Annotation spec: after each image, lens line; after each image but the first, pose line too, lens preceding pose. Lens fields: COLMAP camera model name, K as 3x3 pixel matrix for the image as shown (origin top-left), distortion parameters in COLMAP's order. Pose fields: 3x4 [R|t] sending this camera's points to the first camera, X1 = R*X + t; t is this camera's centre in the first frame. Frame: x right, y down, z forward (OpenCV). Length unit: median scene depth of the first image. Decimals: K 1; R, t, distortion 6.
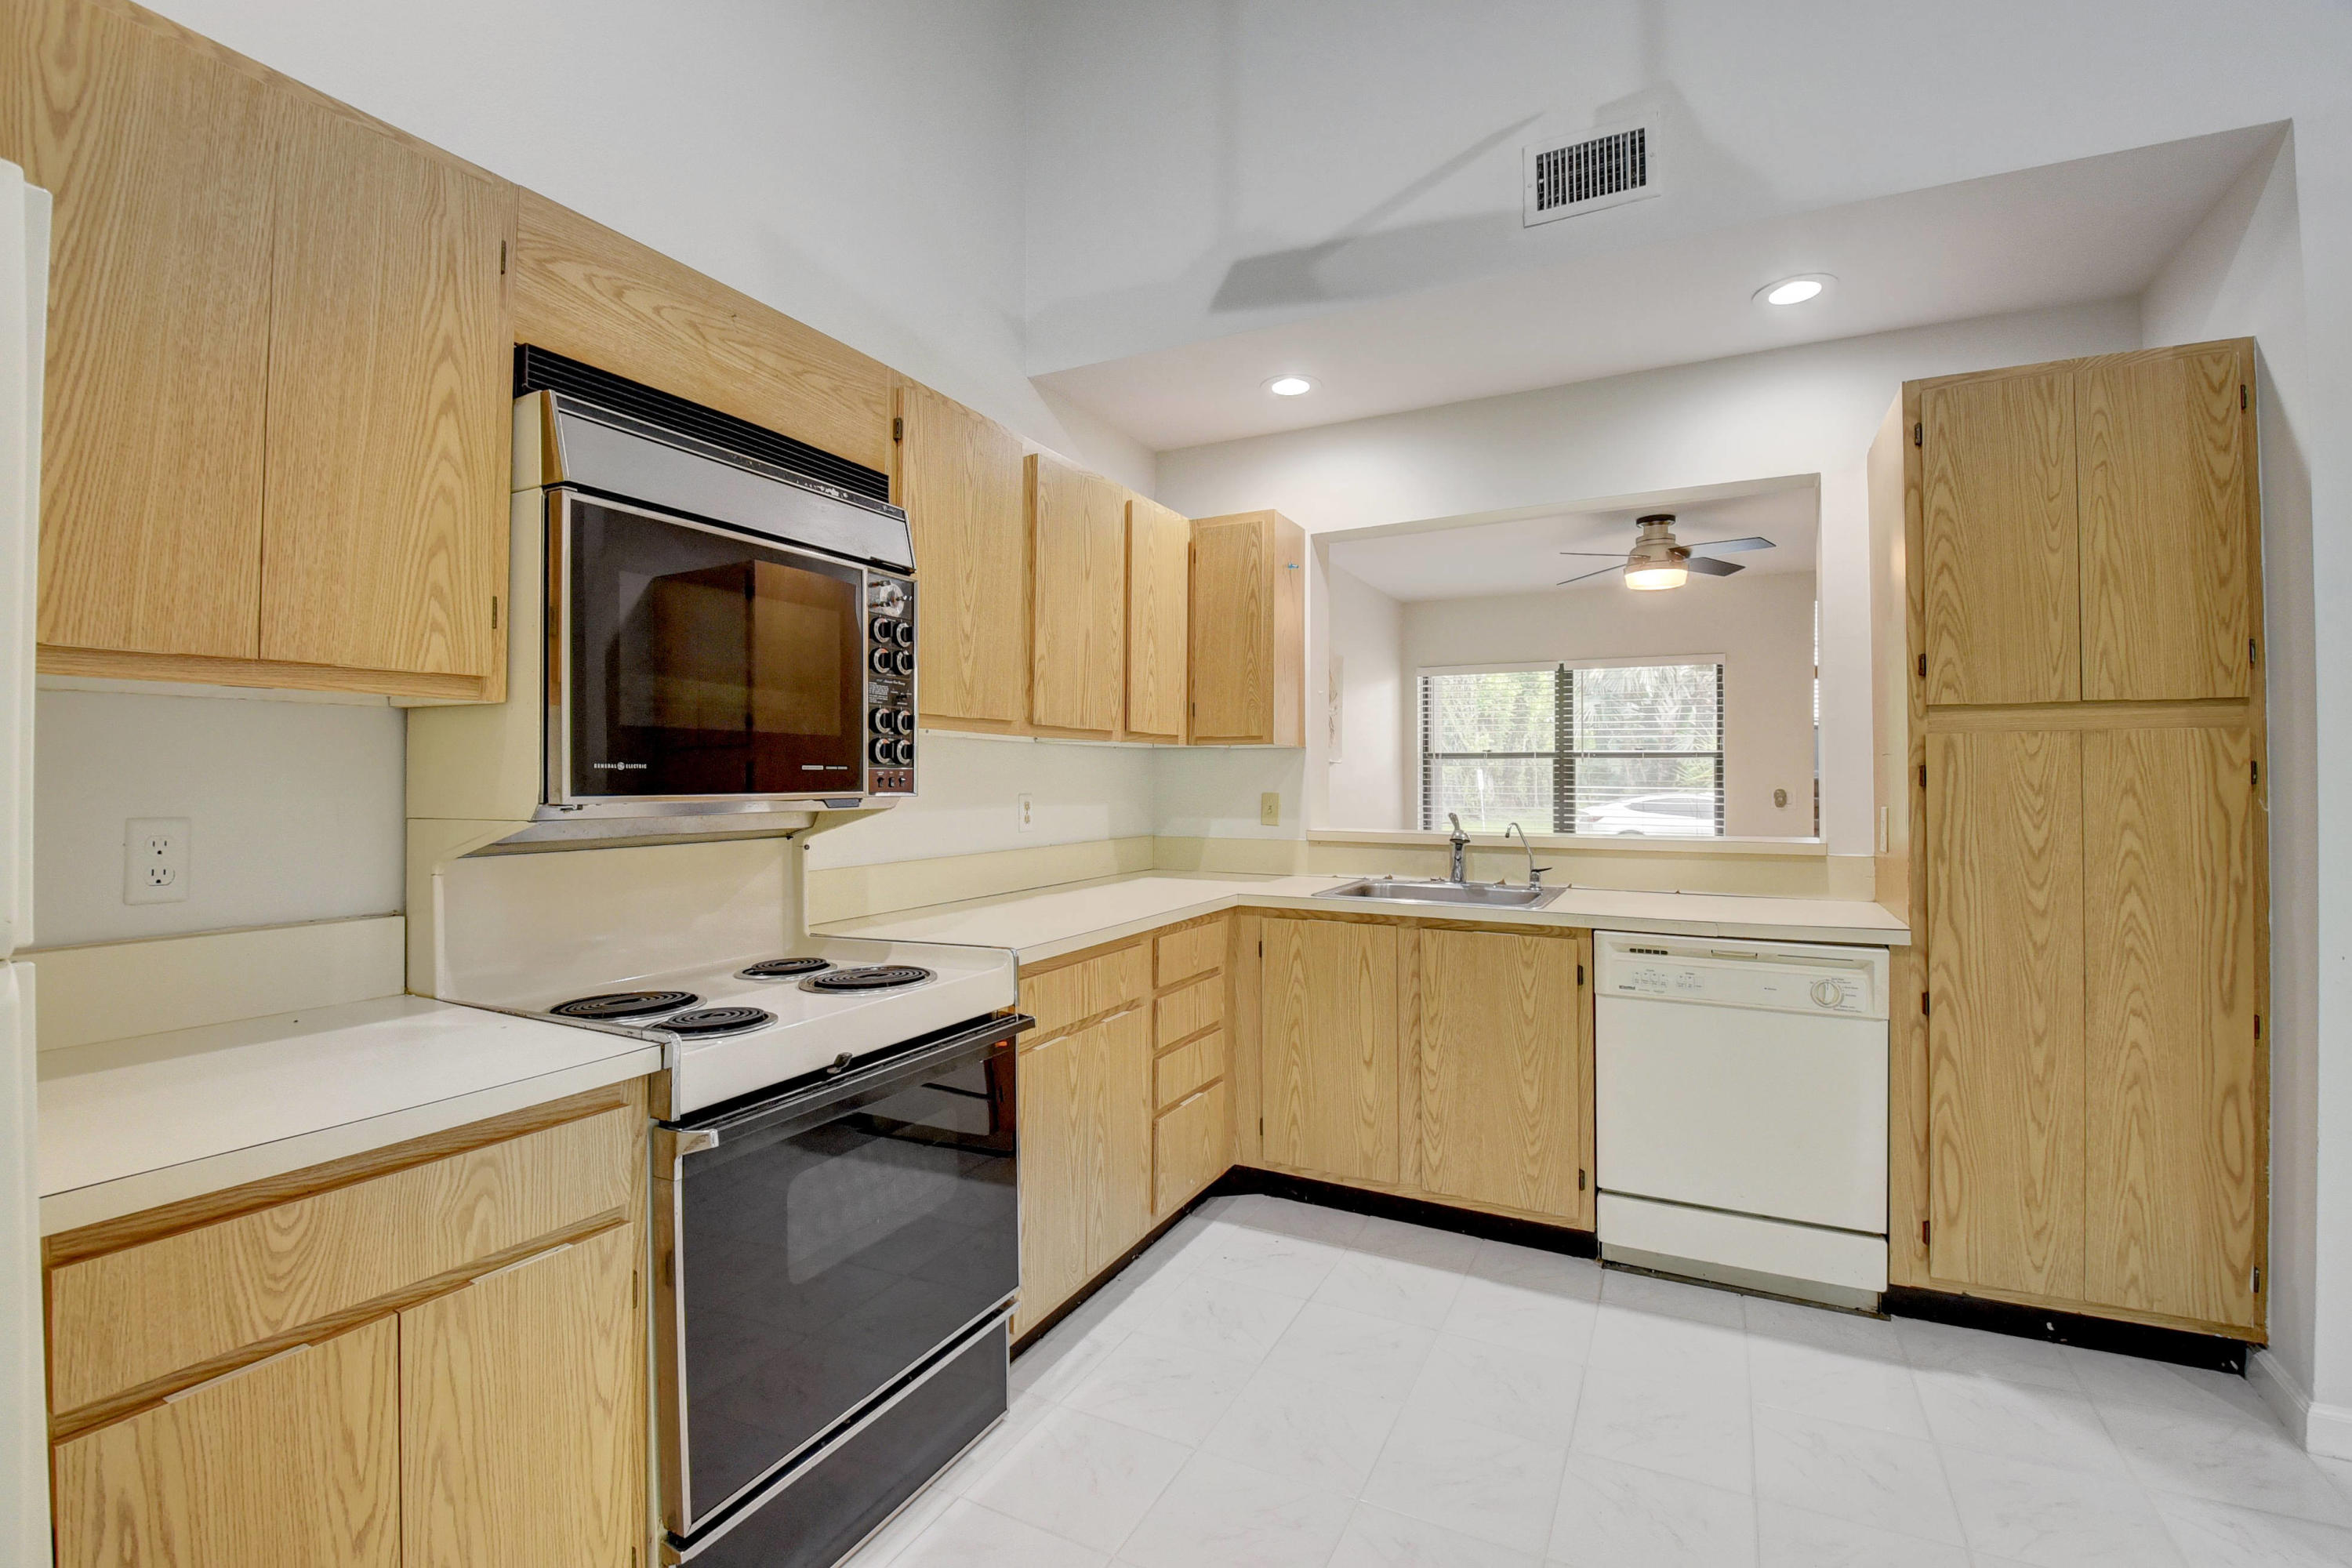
lens RADIAL K [[1023.5, 0, 1171.9], [0, 1023.5, 763.4], [0, 0, 1]] dist [0.004497, -0.021495]
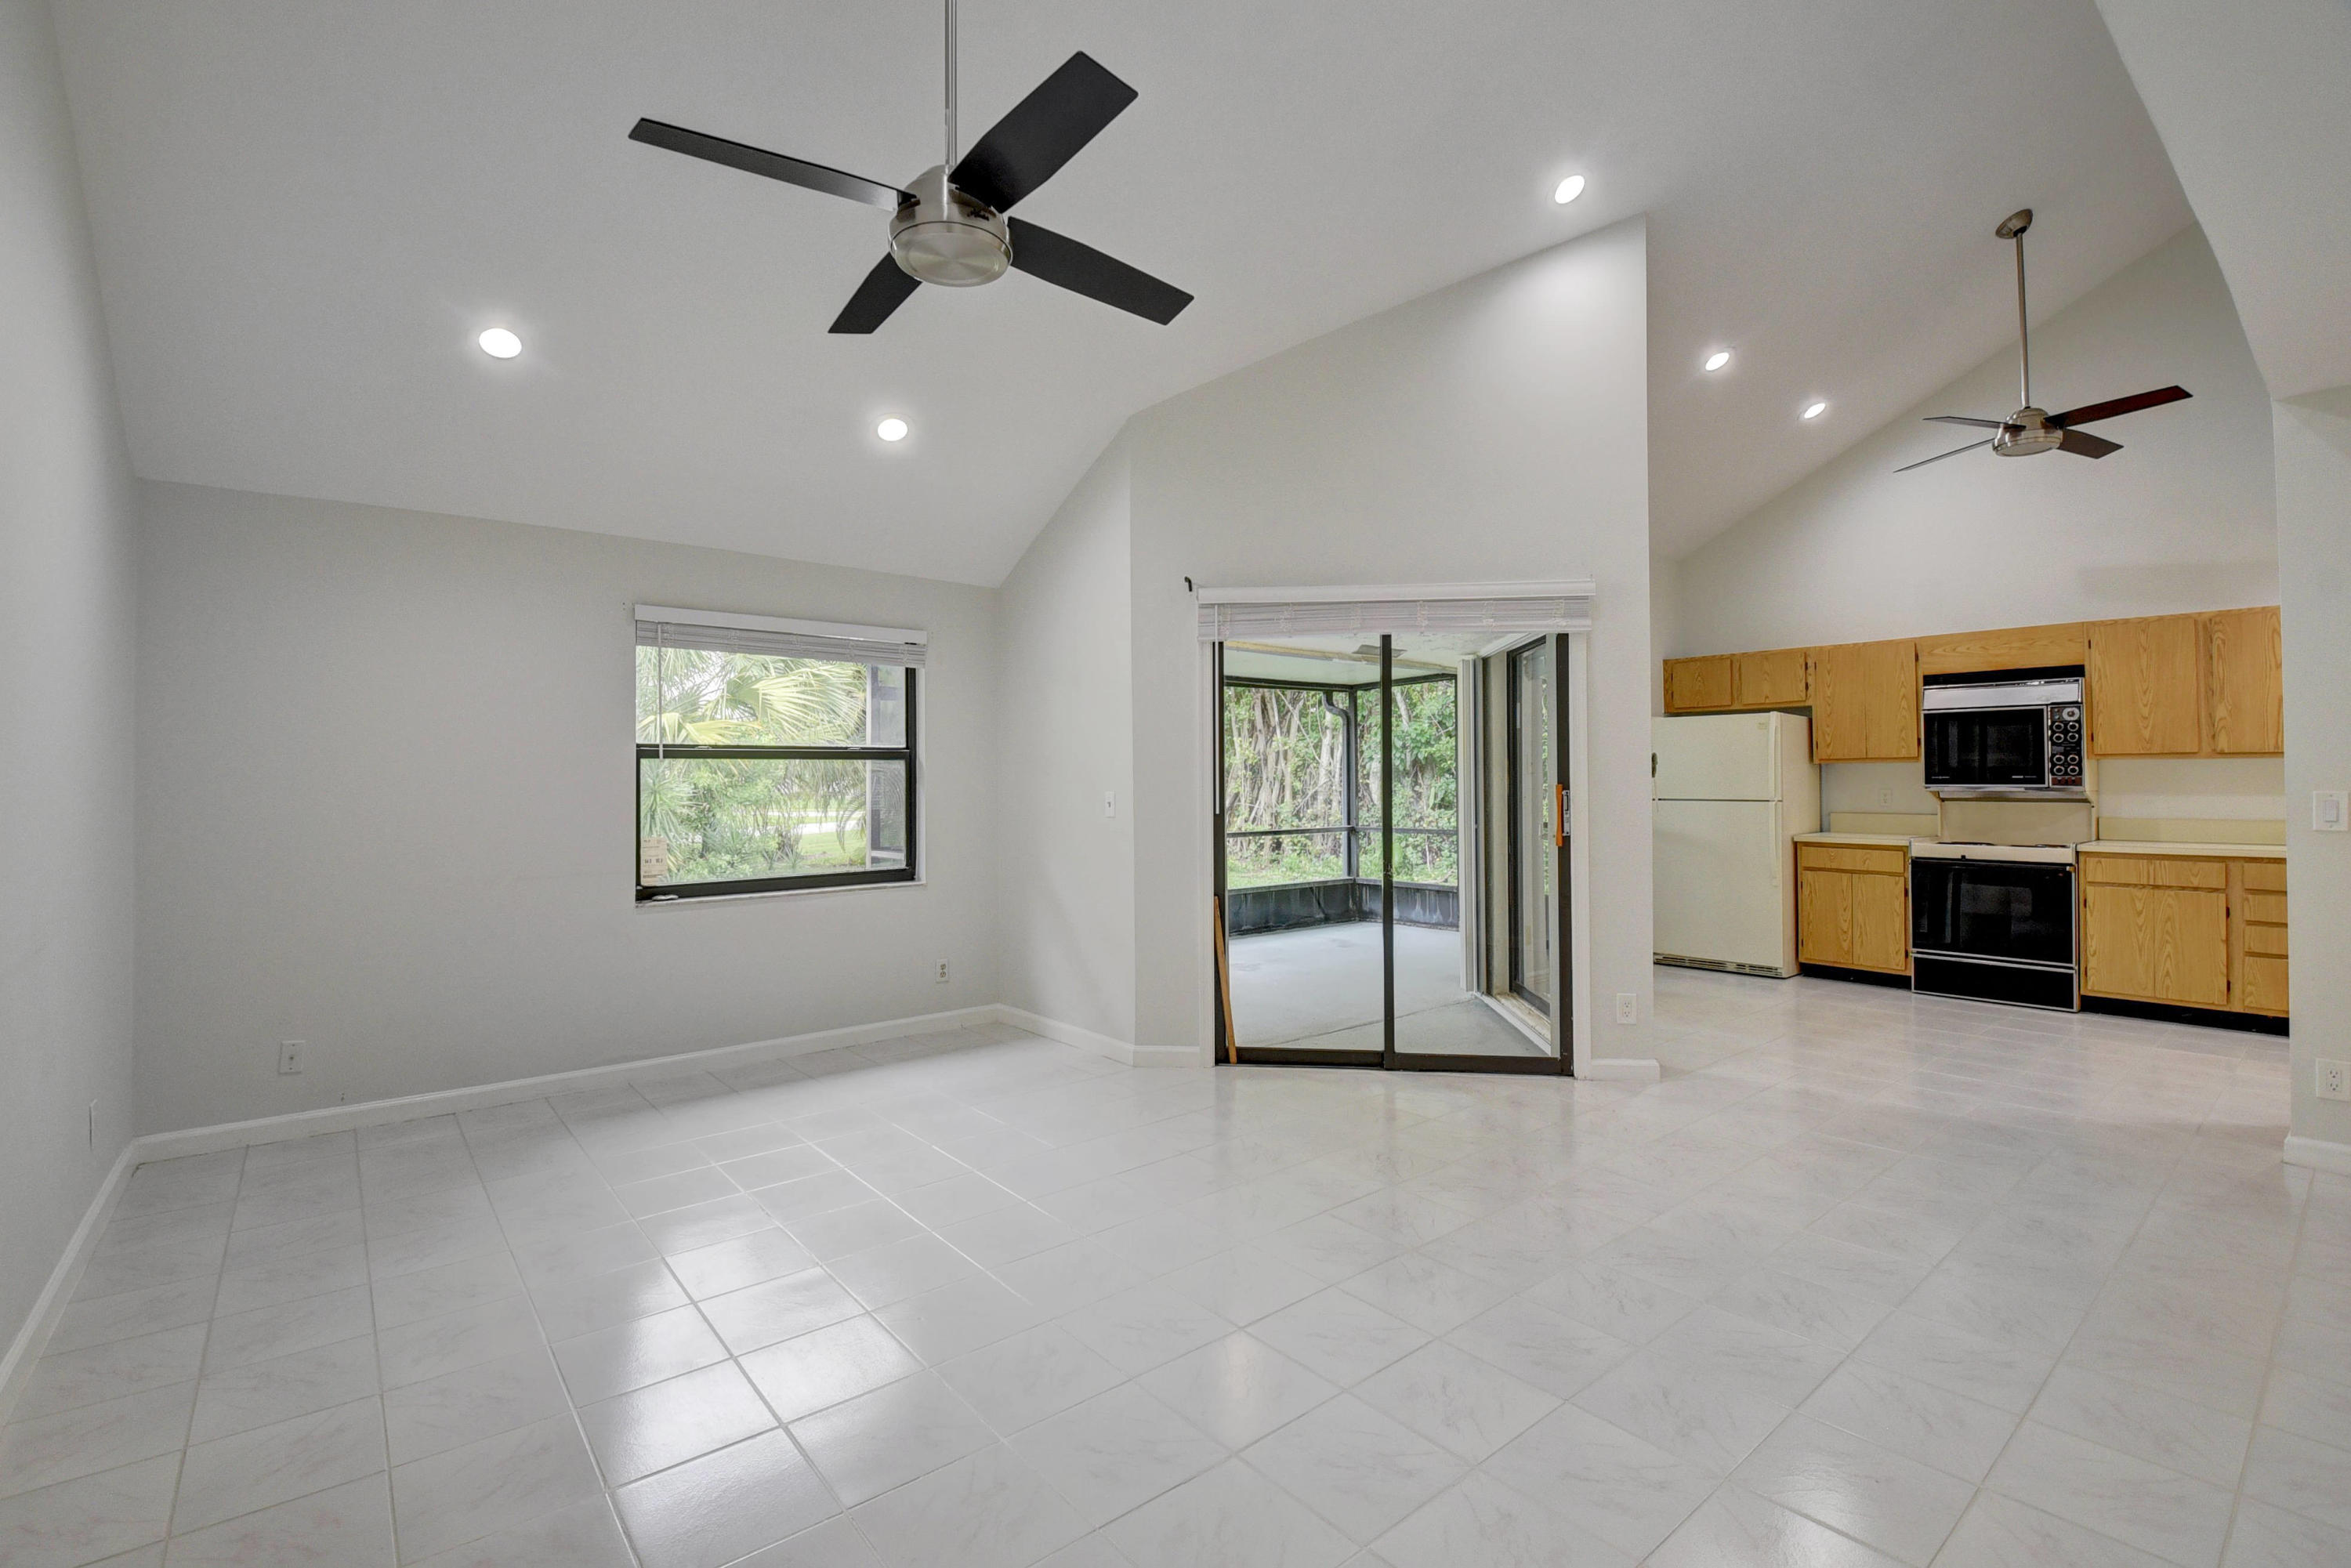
lens RADIAL K [[1023.0, 0, 1171.4], [0, 1023.0, 763.4], [0, 0, 1]] dist [0.004497, -0.021495]
pose [[-0.395487, -0.014089, -0.918364, 3.003204], [0.017208, 0.999593, -0.022746, -0.008956], [0.918310, -0.024799, -0.395083, -0.124104]]
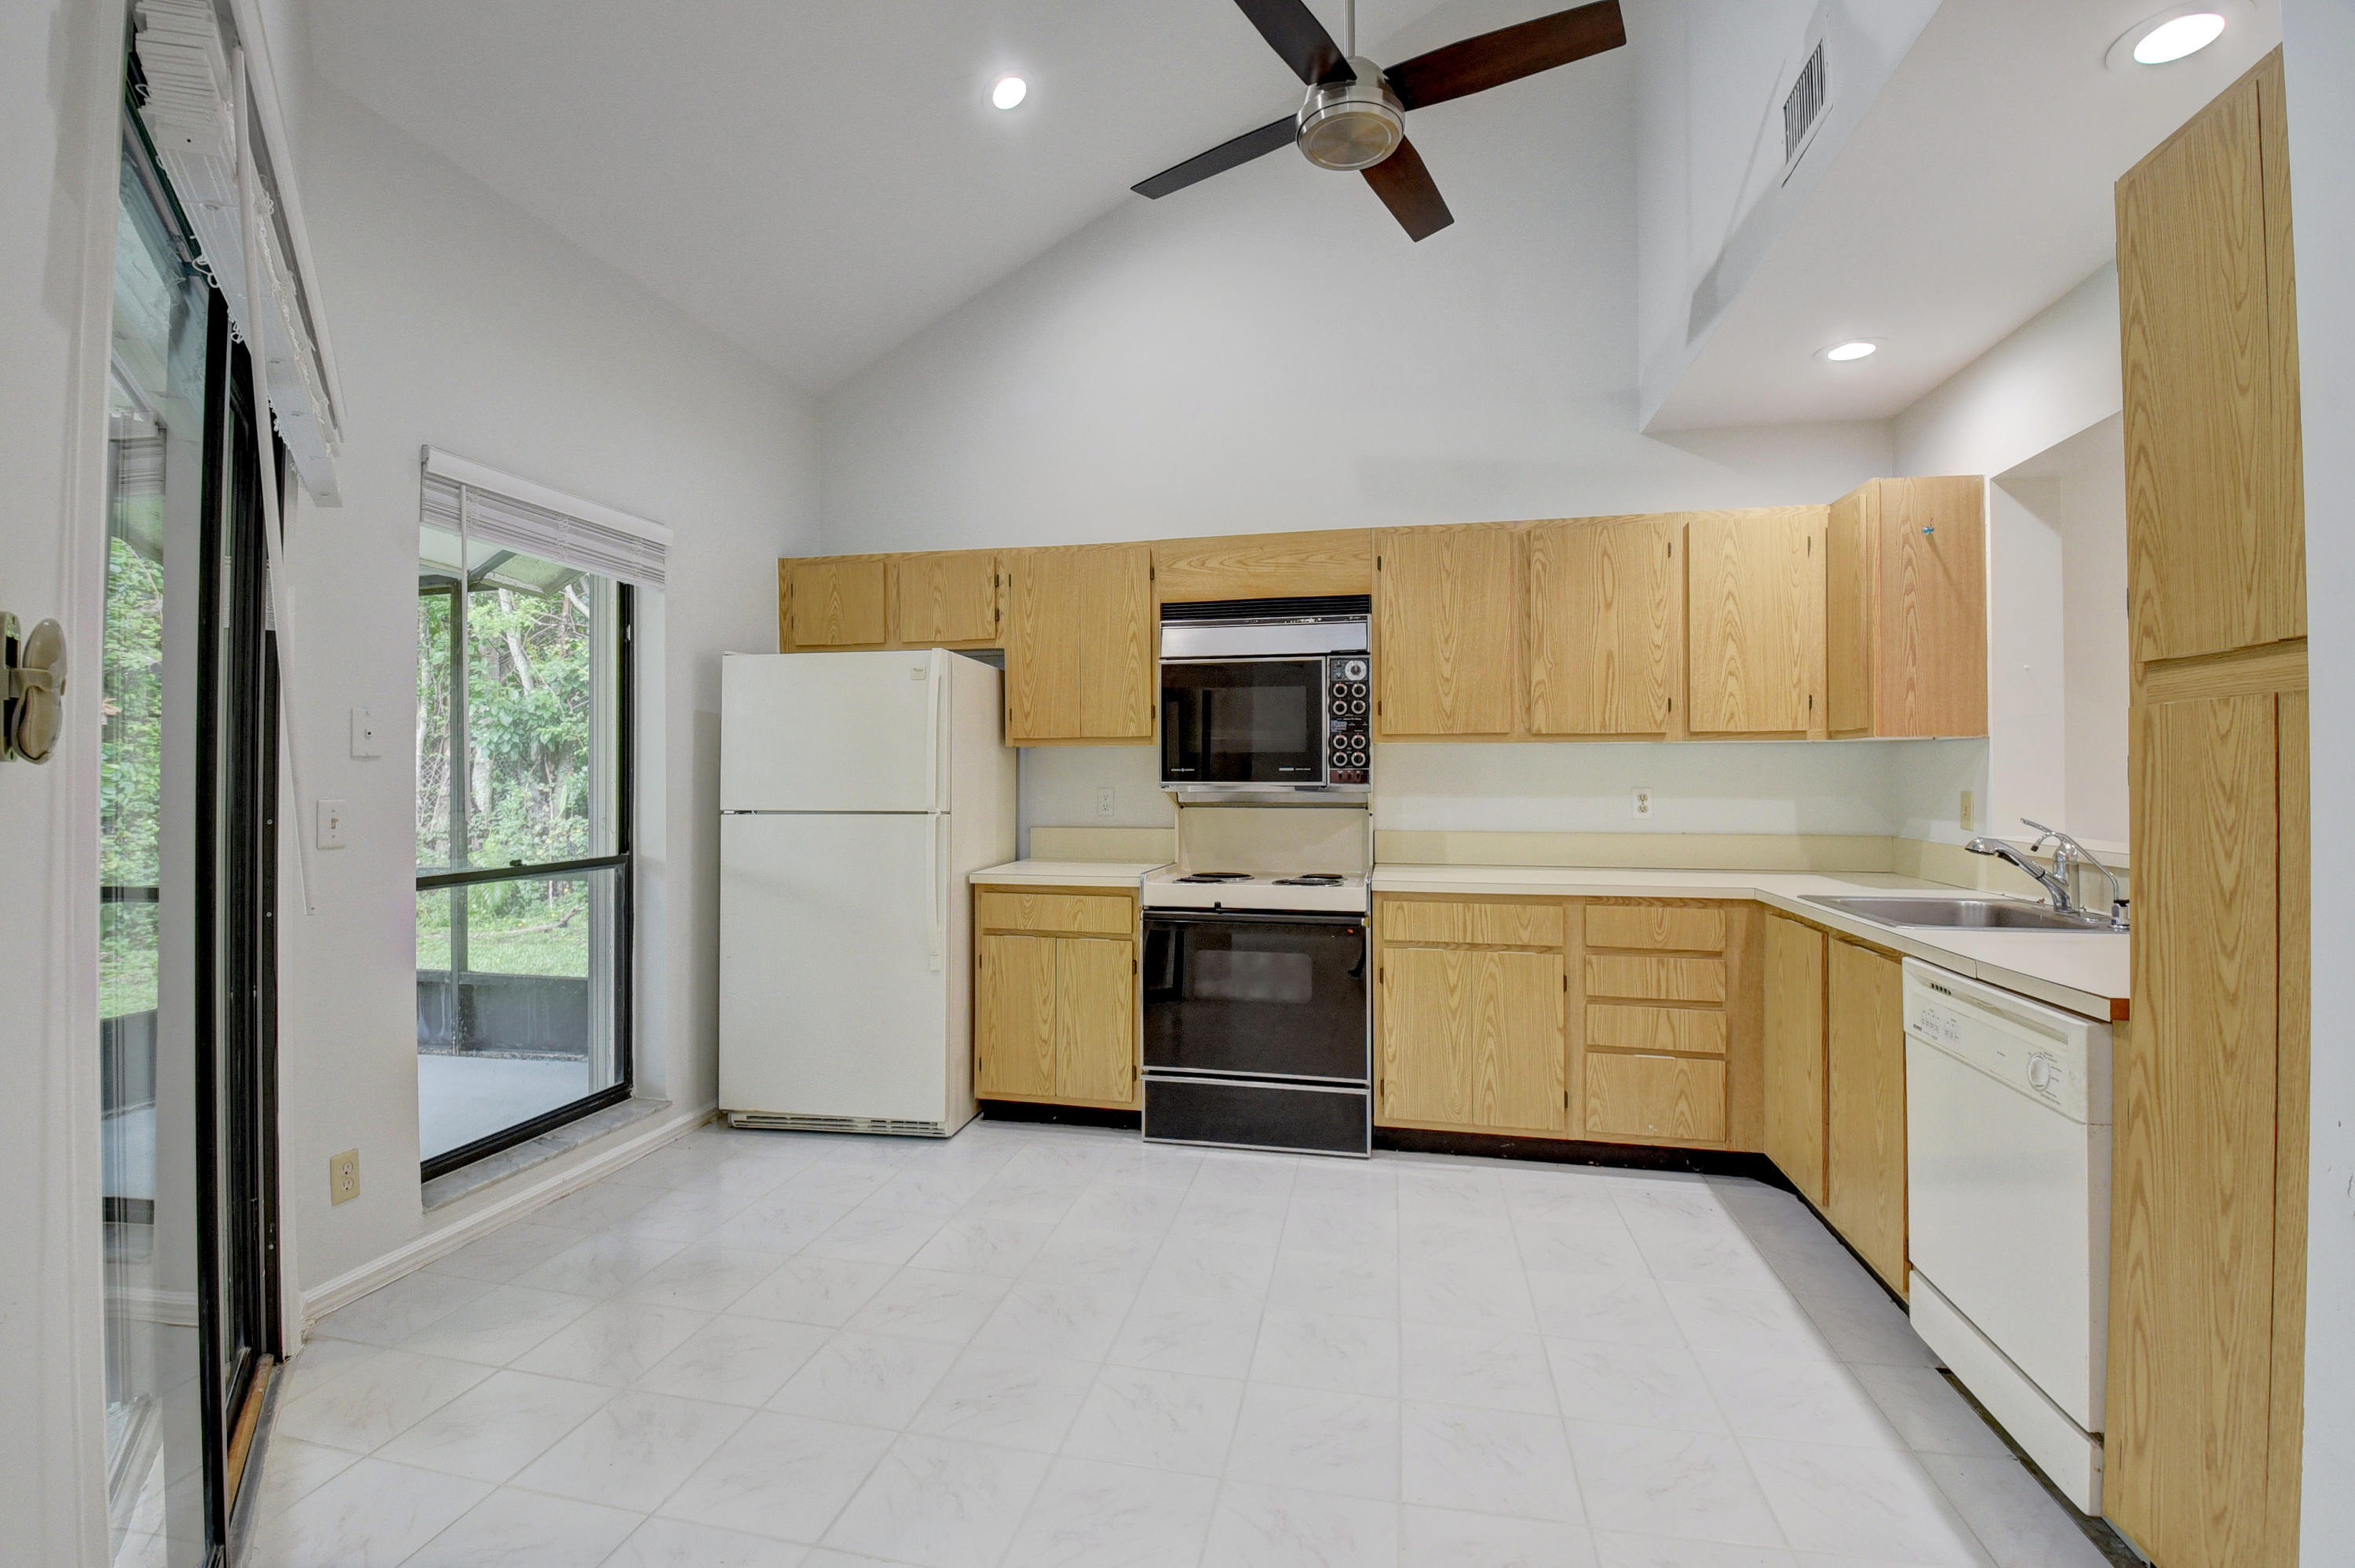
lens RADIAL K [[1036.8, 0, 1158.0], [0, 1036.8, 763.6], [0, 0, 1]] dist [-0.015083, -0.006519]
pose [[0.254316, -0.010582, -0.967063, 1.263112], [0.016066, 0.999848, -0.006716, 0.001954], [0.966988, -0.013829, 0.254447, 0.229556]]
